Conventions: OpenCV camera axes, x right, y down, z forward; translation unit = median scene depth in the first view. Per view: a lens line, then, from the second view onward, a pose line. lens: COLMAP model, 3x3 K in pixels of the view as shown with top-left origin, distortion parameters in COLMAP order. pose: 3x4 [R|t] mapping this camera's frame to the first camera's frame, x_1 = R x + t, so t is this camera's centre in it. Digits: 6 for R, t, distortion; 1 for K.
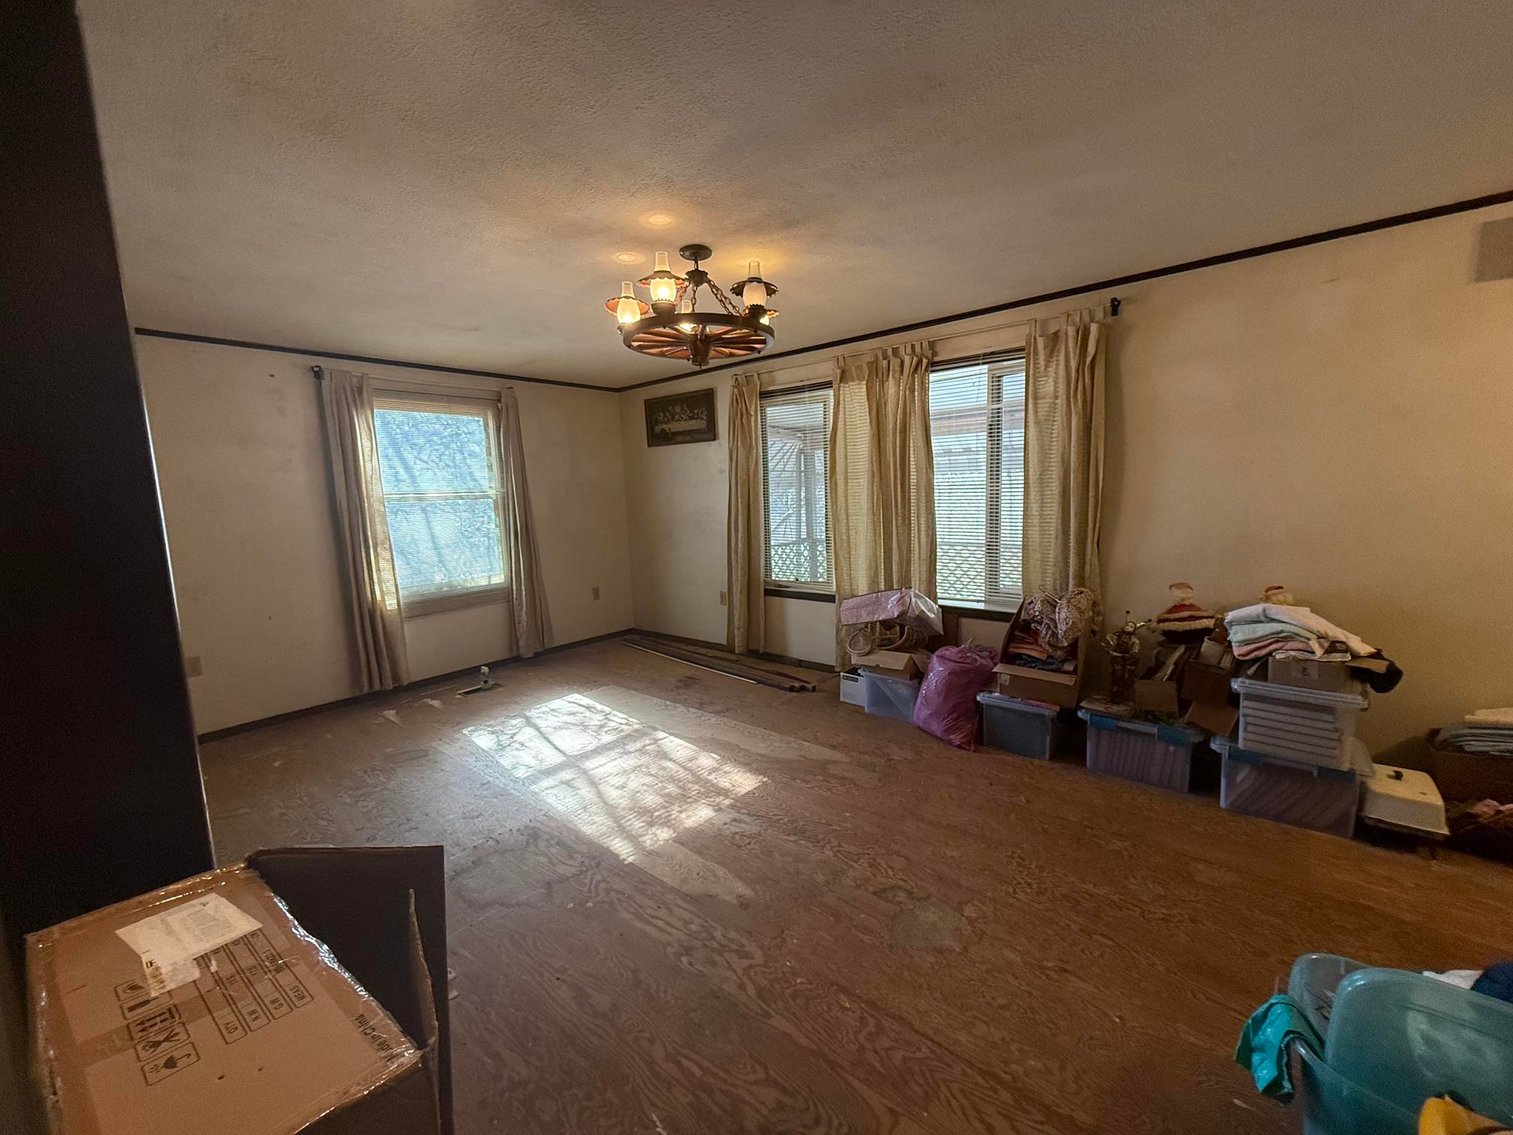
lens RADIAL K [[604.6, 0, 760.3], [0, 604.6, 564.3], [0, 0, 1]] dist [-0.002178, 0.000056]
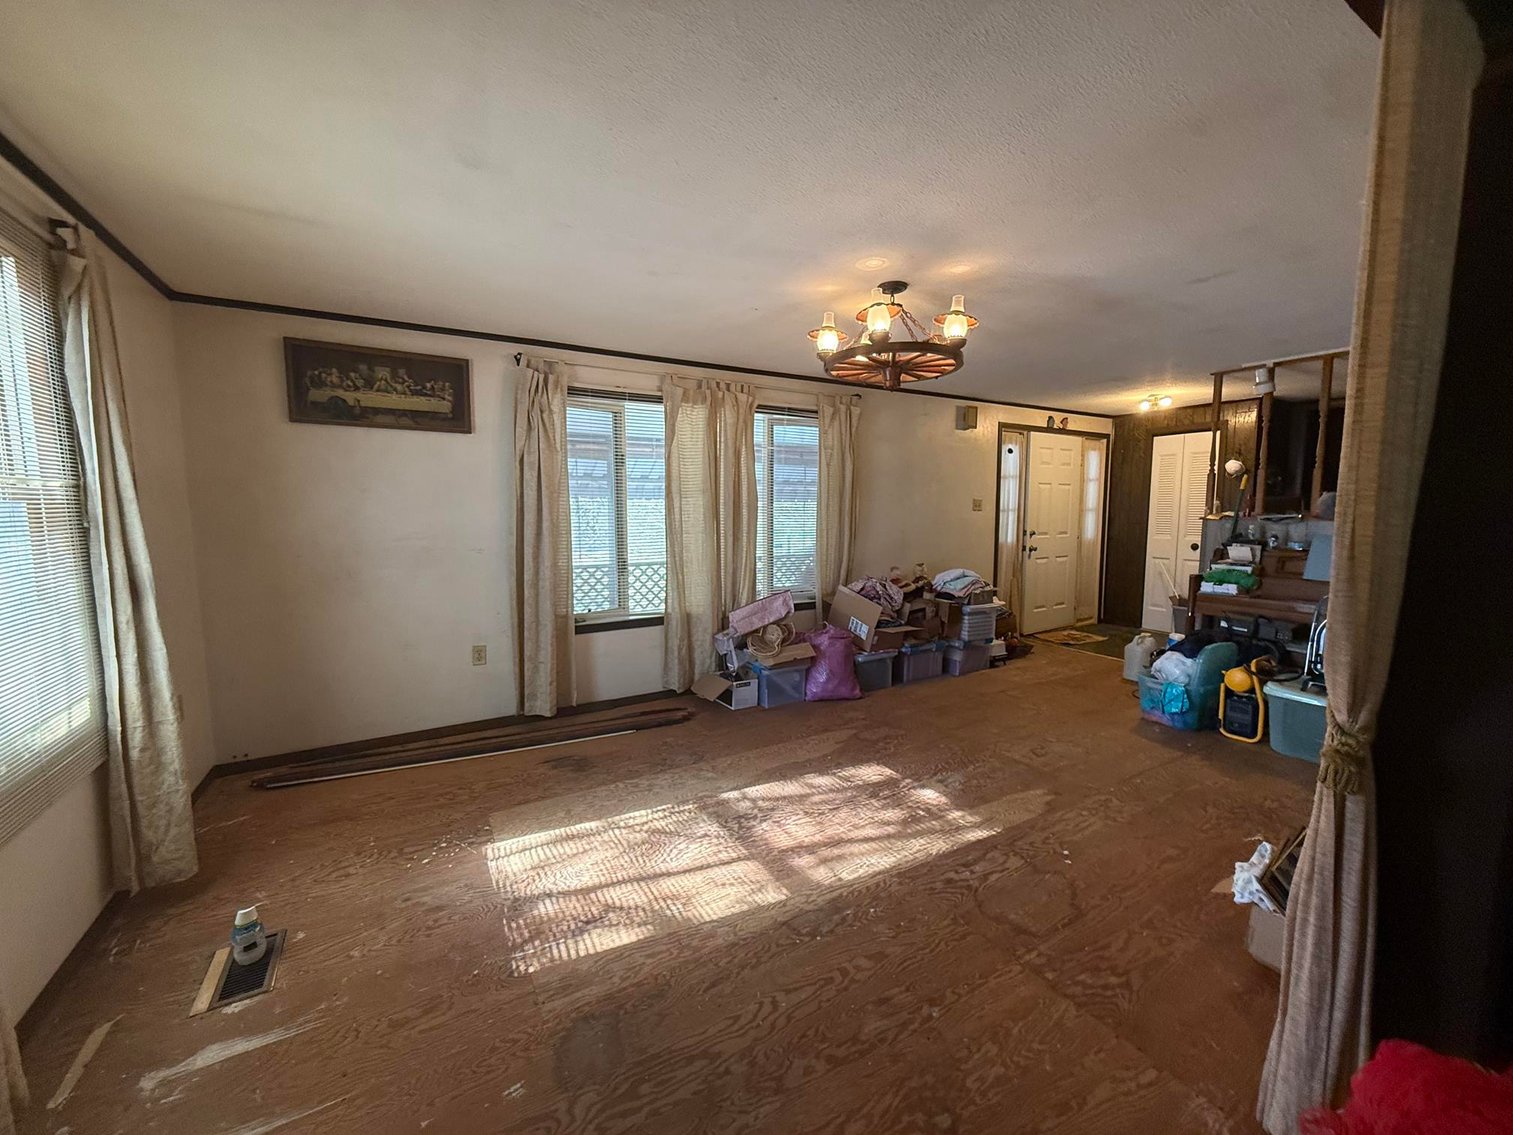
lens RADIAL K [[604.6, 0, 758.2], [0, 604.6, 564.8], [0, 0, 1]] dist [-0.002178, 0.000056]
pose [[0.327503, -0.051993, 0.943419, -0.852610], [0.106187, 0.994185, 0.017929, -0.038626], [-0.938864, 0.094307, 0.331119, 0.618448]]
